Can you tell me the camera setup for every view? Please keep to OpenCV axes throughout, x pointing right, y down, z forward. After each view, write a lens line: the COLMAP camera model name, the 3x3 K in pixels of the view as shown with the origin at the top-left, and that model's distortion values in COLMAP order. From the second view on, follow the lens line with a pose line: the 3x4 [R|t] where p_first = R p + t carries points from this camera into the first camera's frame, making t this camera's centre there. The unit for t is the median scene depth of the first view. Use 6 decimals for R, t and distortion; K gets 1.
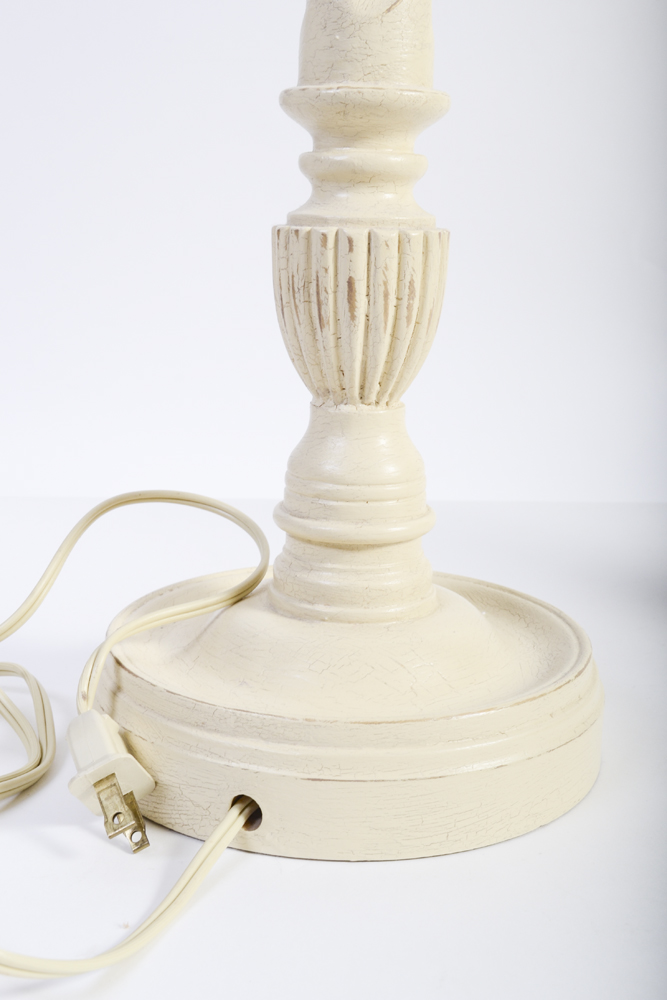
lens RADIAL K [[1395.8, 0, 333.2], [0, 1395.8, 499.3], [0, 0, 1]] dist [-0.001537, 0.000000]
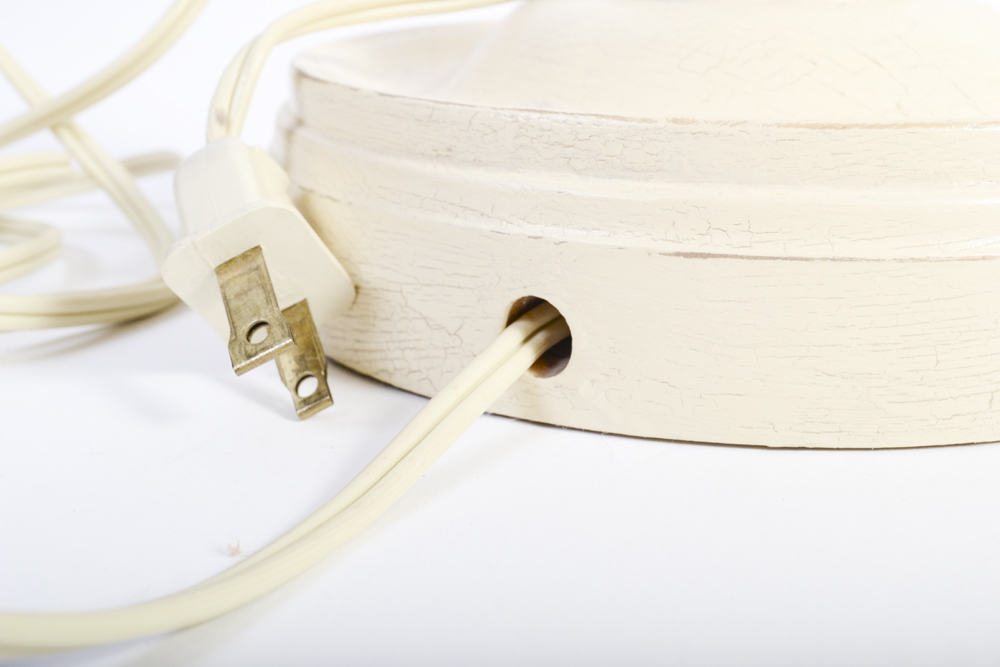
lens RADIAL K [[1221.9, 0, 499.7], [0, 1221.9, 333.0], [0, 0, 1]] dist [0.006087, 0.000000]
pose [[0.991013, 0.015745, -0.132834, -0.021408], [-0.010744, 0.999209, 0.038282, 0.208669], [0.133331, -0.036511, 0.990399, 0.602258]]
